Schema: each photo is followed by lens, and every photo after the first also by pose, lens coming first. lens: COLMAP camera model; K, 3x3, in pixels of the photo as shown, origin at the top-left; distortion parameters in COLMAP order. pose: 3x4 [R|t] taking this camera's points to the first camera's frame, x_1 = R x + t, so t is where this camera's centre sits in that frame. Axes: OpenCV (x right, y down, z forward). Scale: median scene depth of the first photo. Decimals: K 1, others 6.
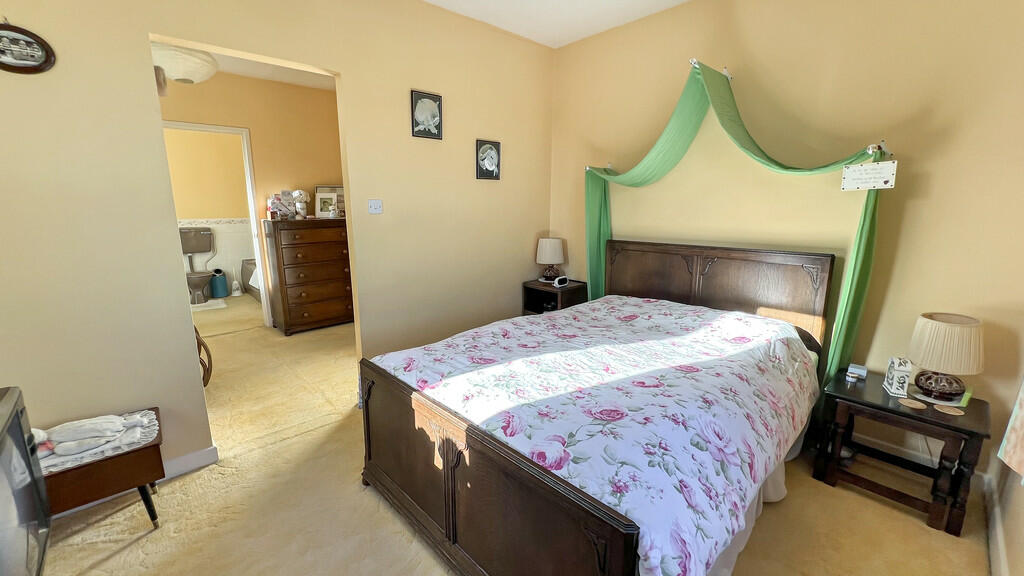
lens RADIAL K [[409.8, 0, 512.0], [0, 409.8, 288.0], [0, 0, 1]] dist [-0.021953, -0.000097]
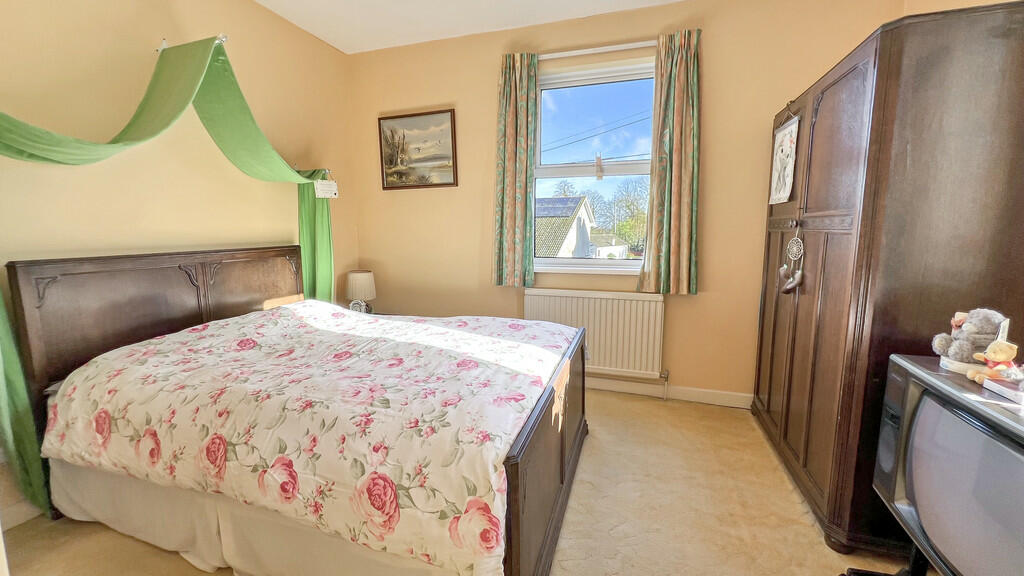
lens RADIAL K [[409.8, 0, 512.0], [0, 409.8, 288.0], [0, 0, 1]] dist [-0.021953, -0.000097]
pose [[-0.498545, -0.117418, 0.858875, -0.710602], [0.178815, 0.955546, 0.234430, -0.139493], [-0.848220, 0.270454, -0.455387, 1.065993]]
